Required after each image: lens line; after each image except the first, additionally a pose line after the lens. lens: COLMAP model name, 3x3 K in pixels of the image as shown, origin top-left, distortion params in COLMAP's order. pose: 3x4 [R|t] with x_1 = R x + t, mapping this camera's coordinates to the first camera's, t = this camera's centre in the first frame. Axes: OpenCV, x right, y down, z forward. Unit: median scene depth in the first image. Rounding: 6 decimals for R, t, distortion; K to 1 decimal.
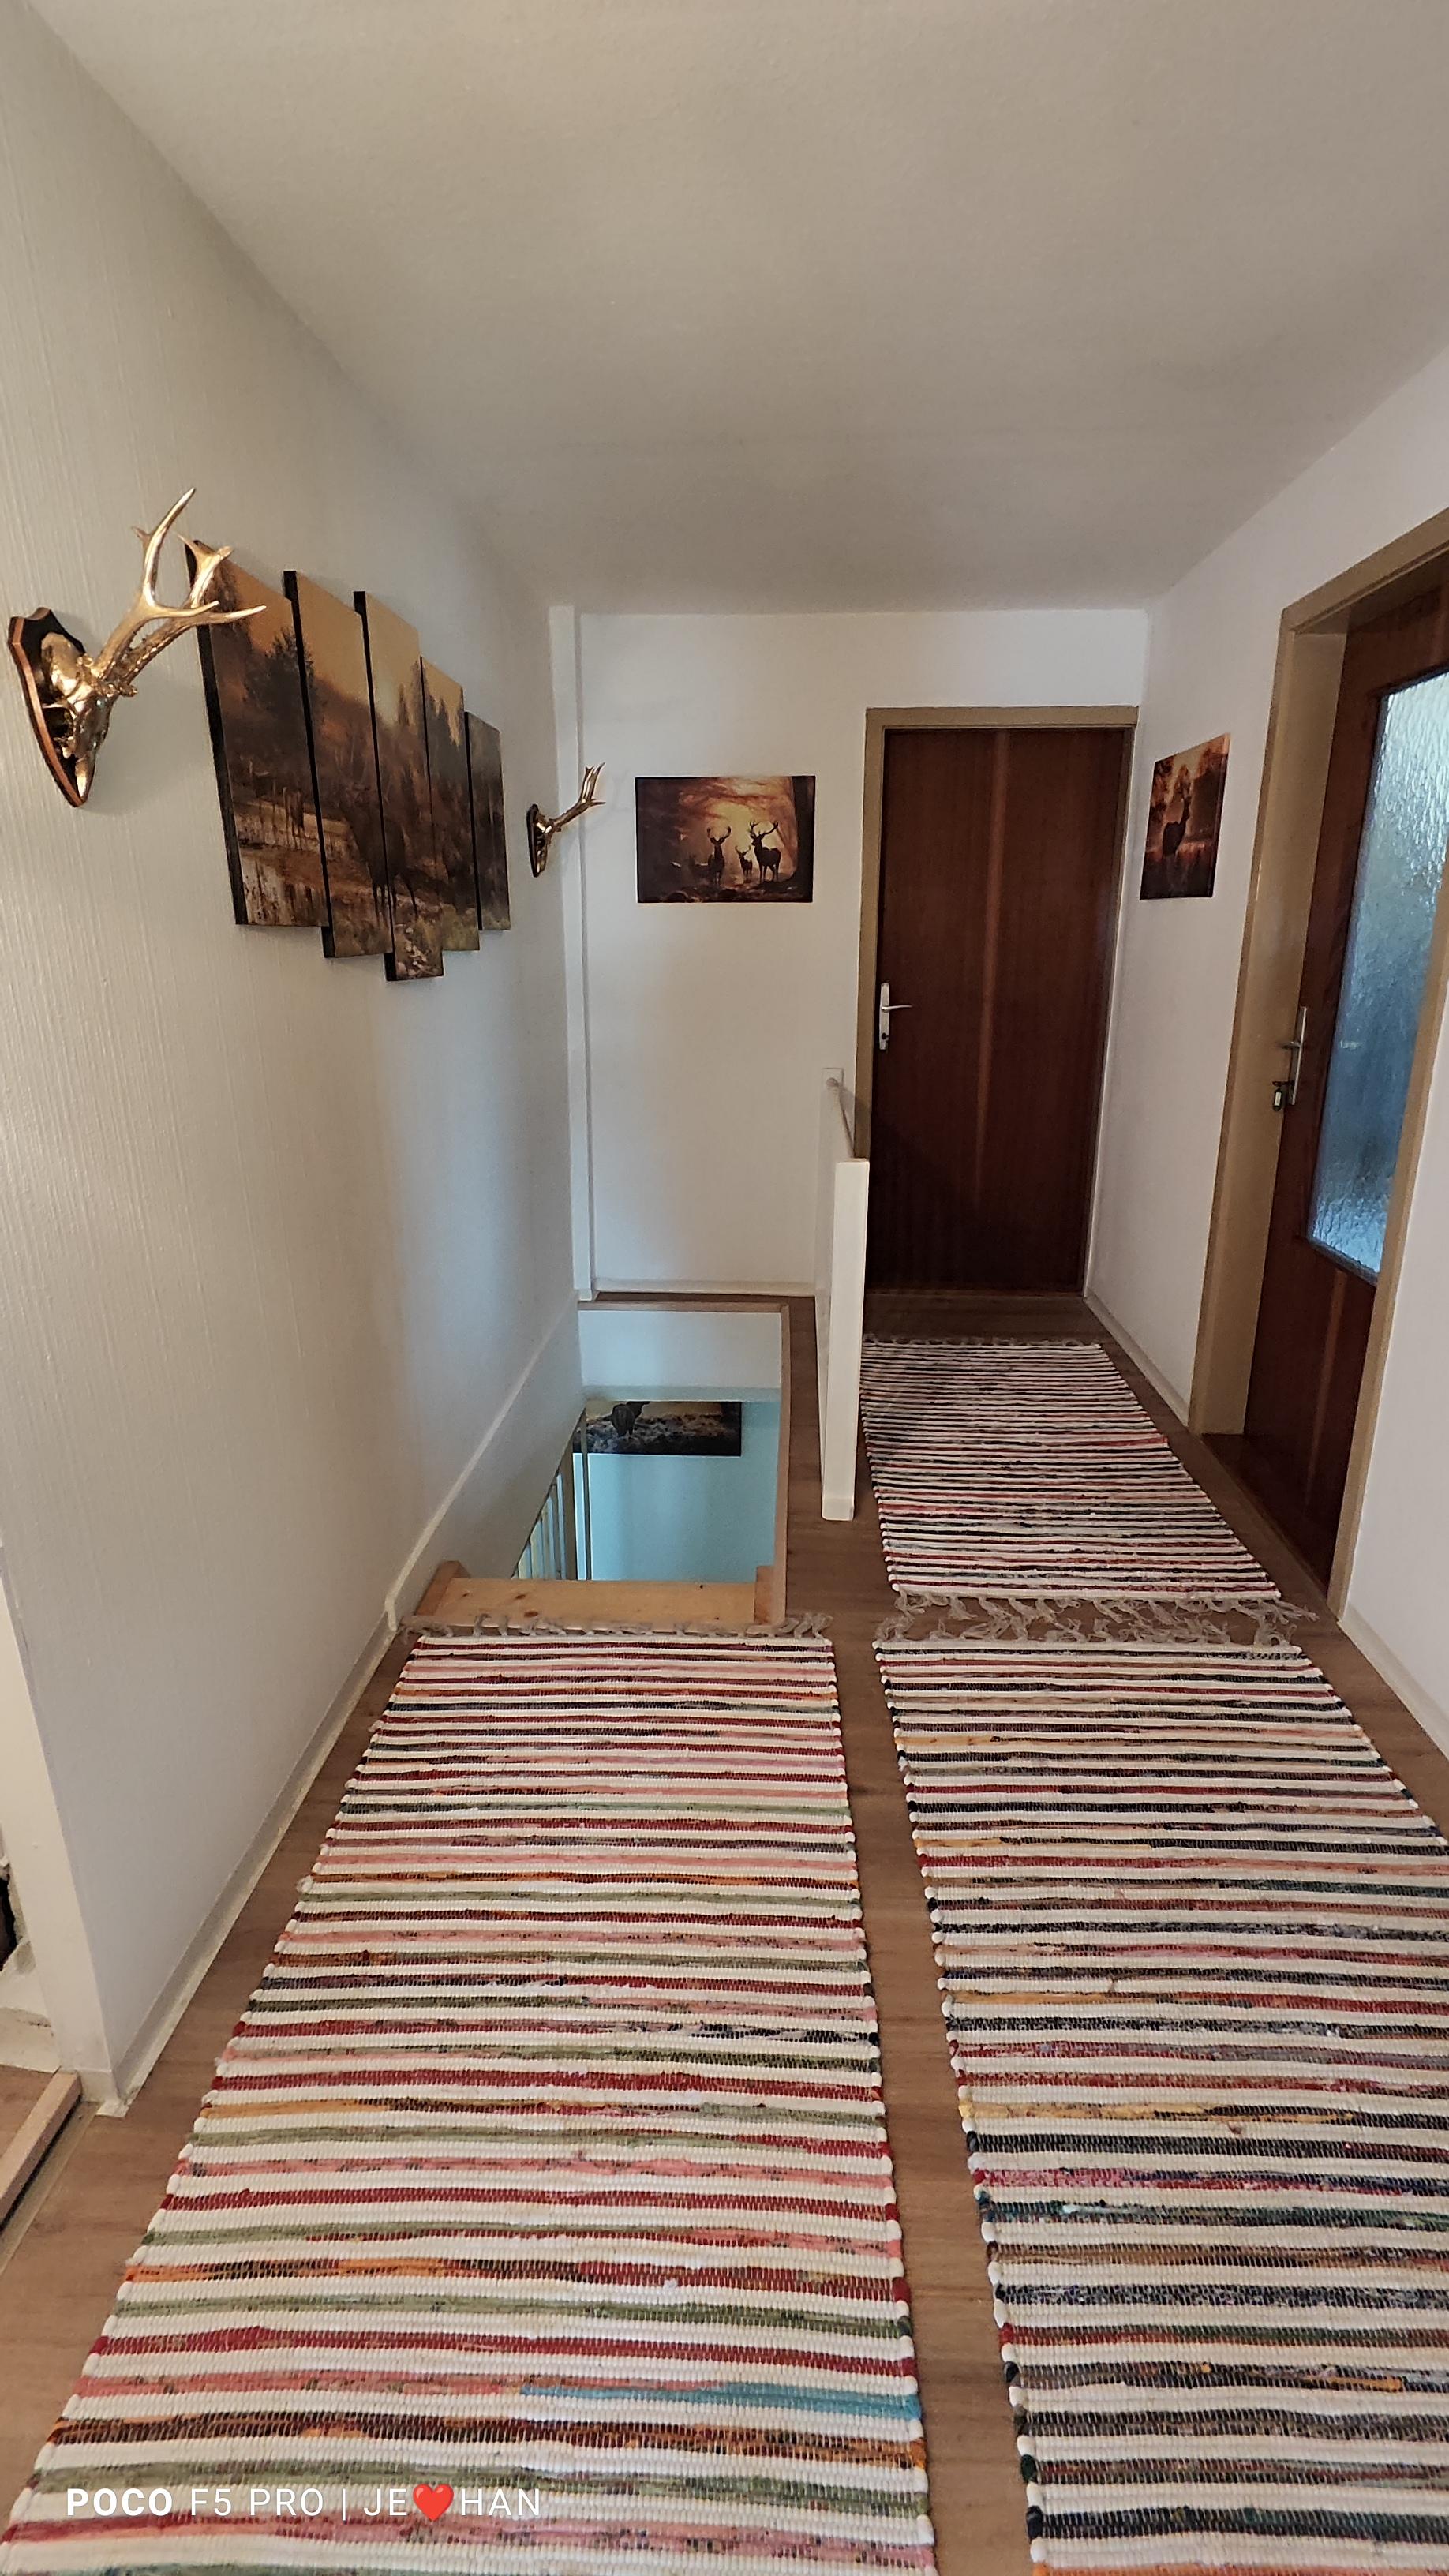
lens RADIAL K [[1194.5, 0, 701.6], [0, 1194.5, 1291.1], [0, 0, 1]] dist [0.003699, 0.000280]
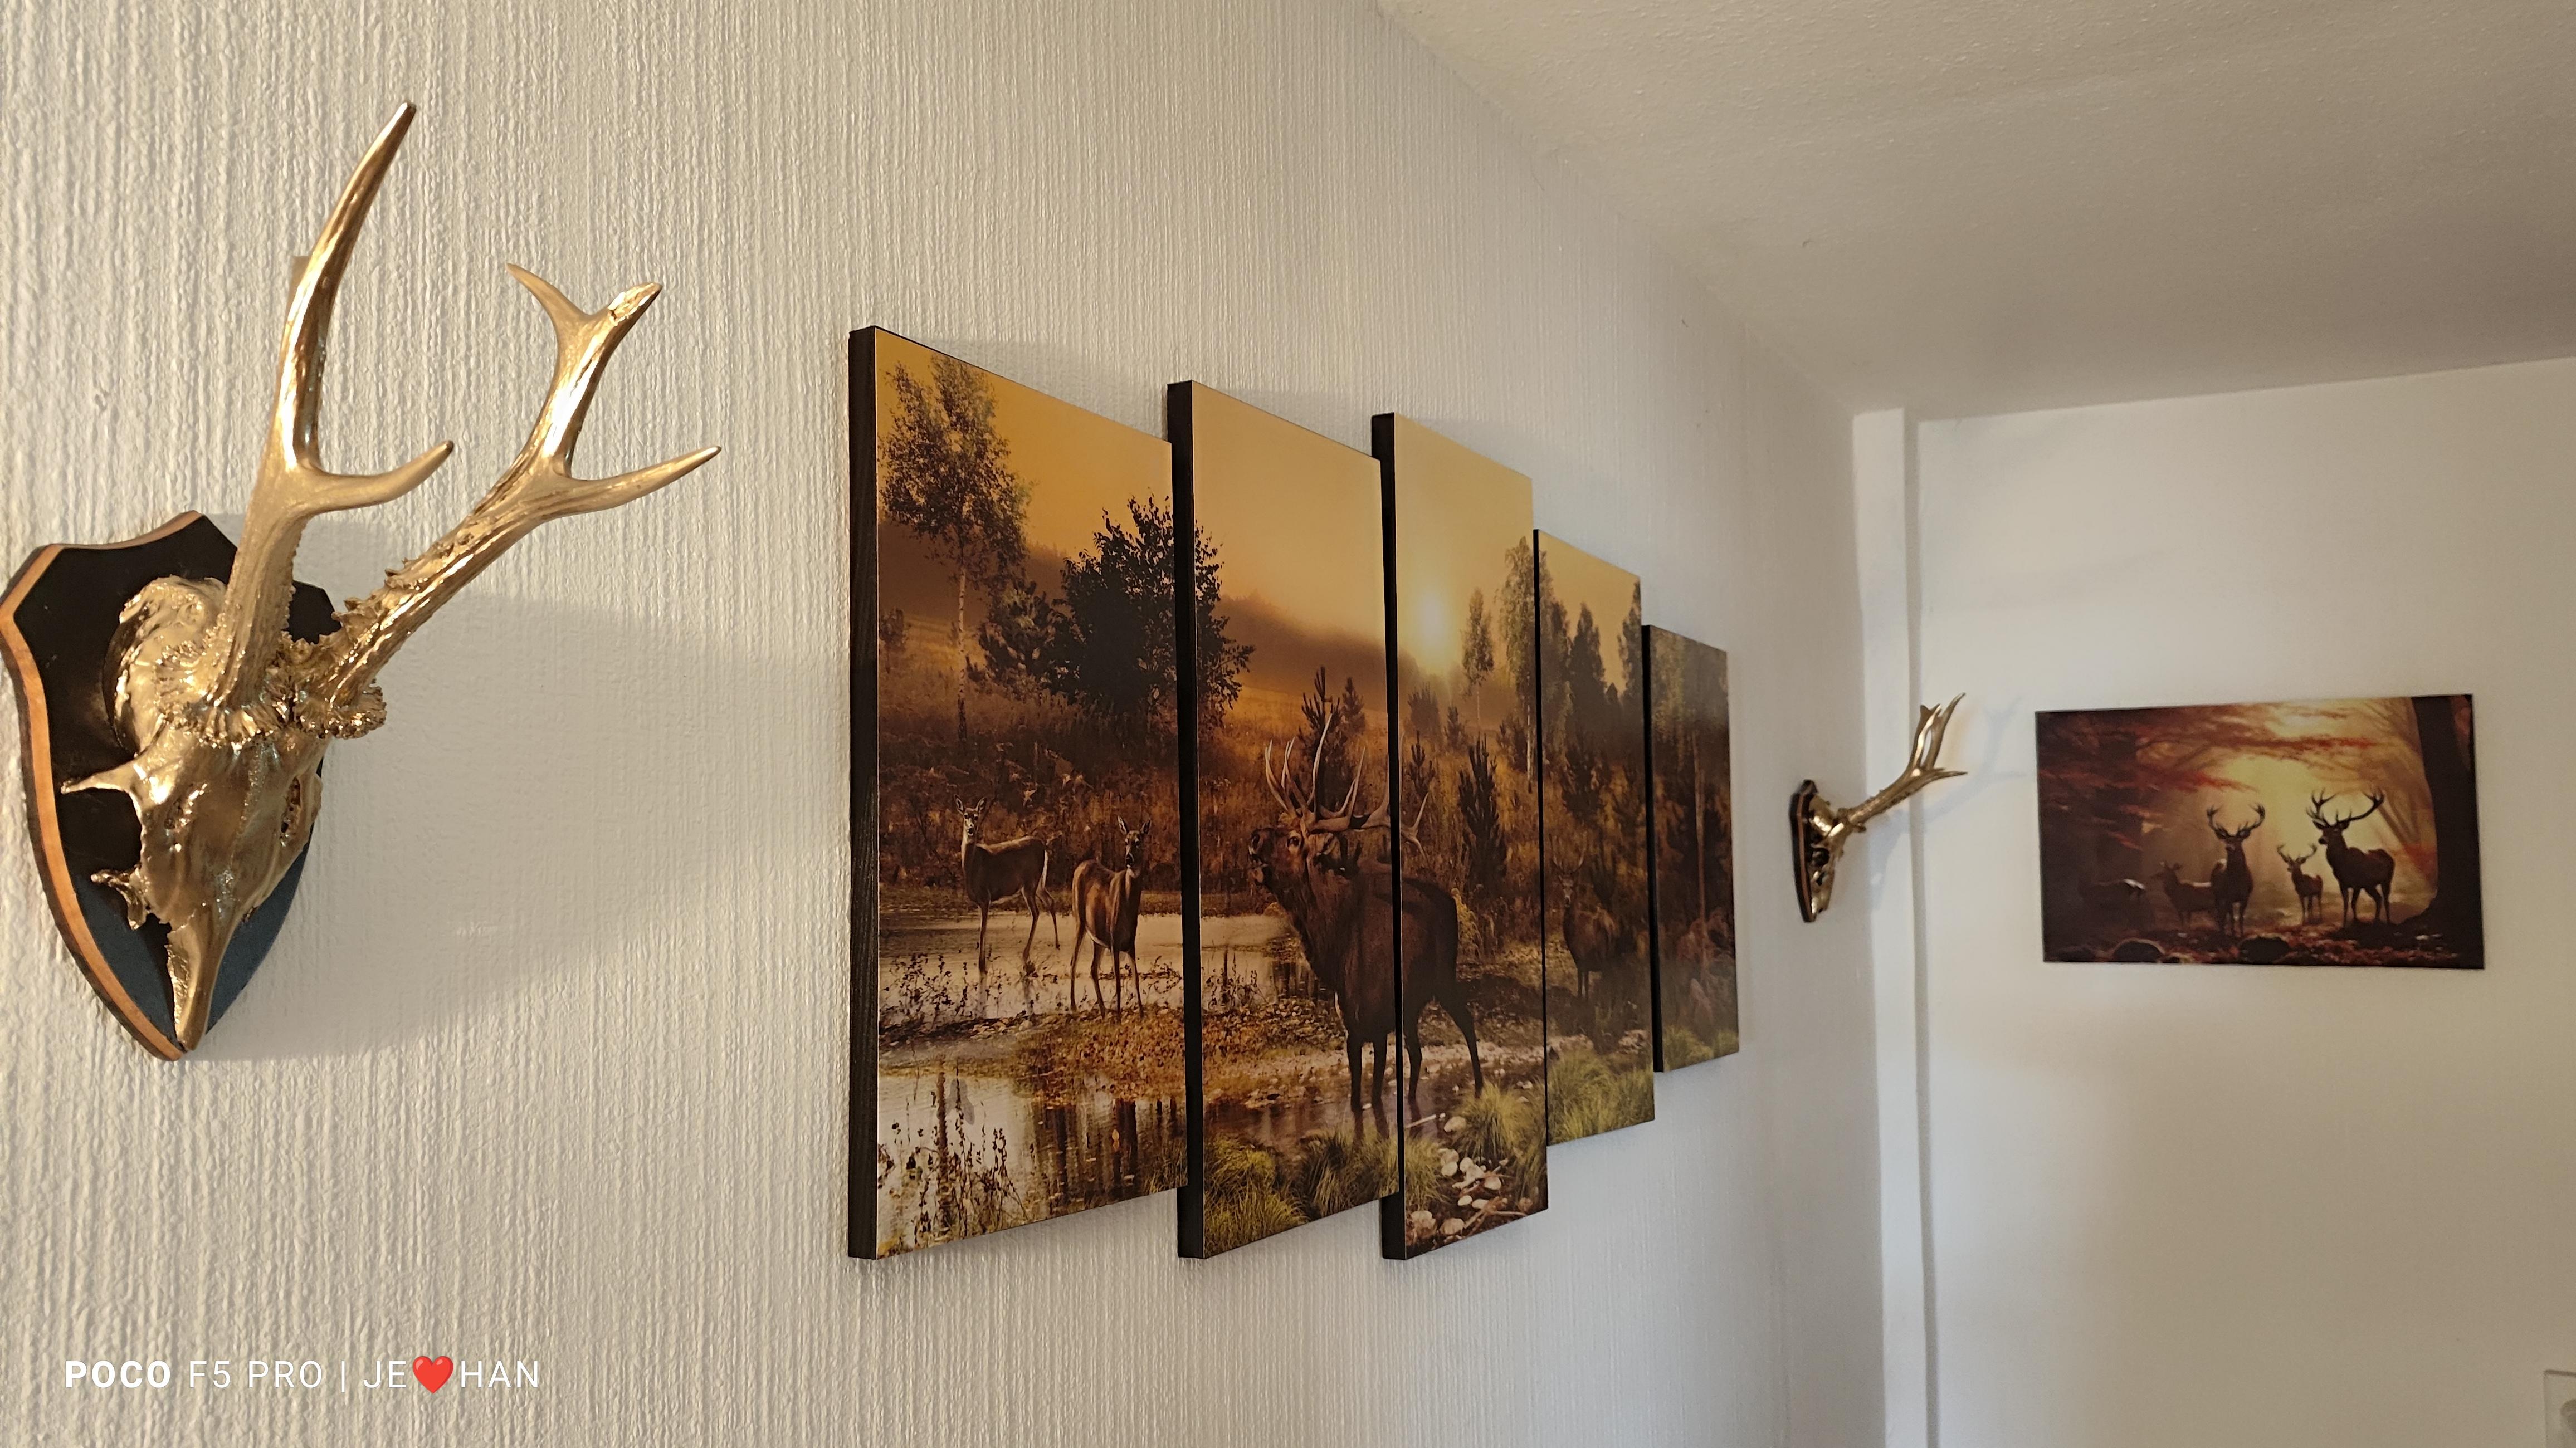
lens RADIAL K [[1853.9, 0, 1283.2], [0, 1853.9, 712.6], [0, 0, 1]] dist [0.028190, -0.013749]
pose [[0.908321, -0.022199, -0.417684, -0.025296], [-0.133079, 0.931362, -0.338902, -0.195922], [0.396538, 0.363417, 0.843022, 0.359827]]
